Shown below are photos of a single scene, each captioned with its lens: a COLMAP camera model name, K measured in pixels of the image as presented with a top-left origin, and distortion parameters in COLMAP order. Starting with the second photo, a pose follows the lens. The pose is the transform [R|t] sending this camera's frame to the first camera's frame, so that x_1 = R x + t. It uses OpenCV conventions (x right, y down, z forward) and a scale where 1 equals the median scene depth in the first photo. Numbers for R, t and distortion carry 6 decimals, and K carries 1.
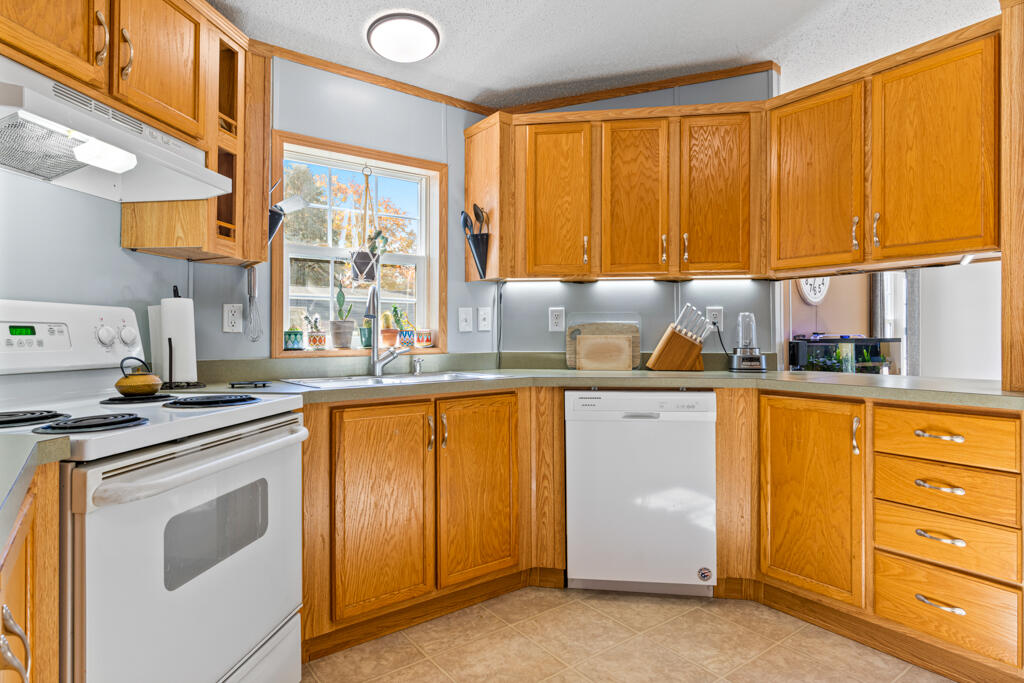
lens RADIAL K [[564.1, 0, 507.1], [0, 564.1, 336.8], [0, 0, 1]] dist [-0.004896, 0.002450]
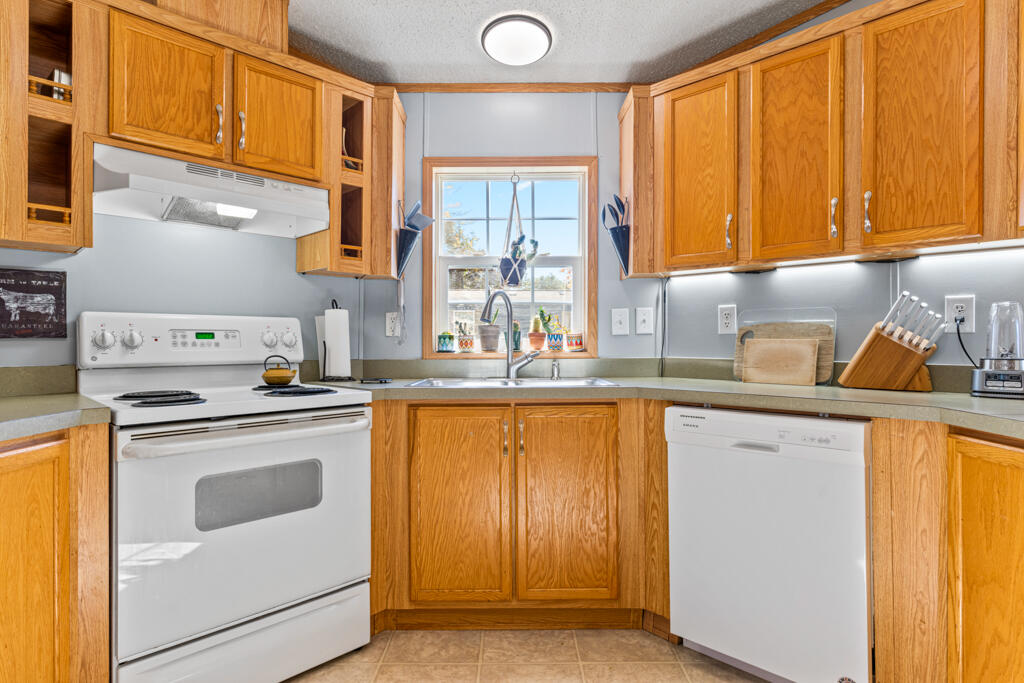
lens RADIAL K [[564.1, 0, 510.0], [0, 564.1, 340.9], [0, 0, 1]] dist [-0.004896, 0.002450]
pose [[0.799130, 0.001957, -0.601156, 0.416077], [-0.000954, 0.999998, 0.001987, -0.000855], [0.601158, -0.001015, 0.799130, 0.199734]]
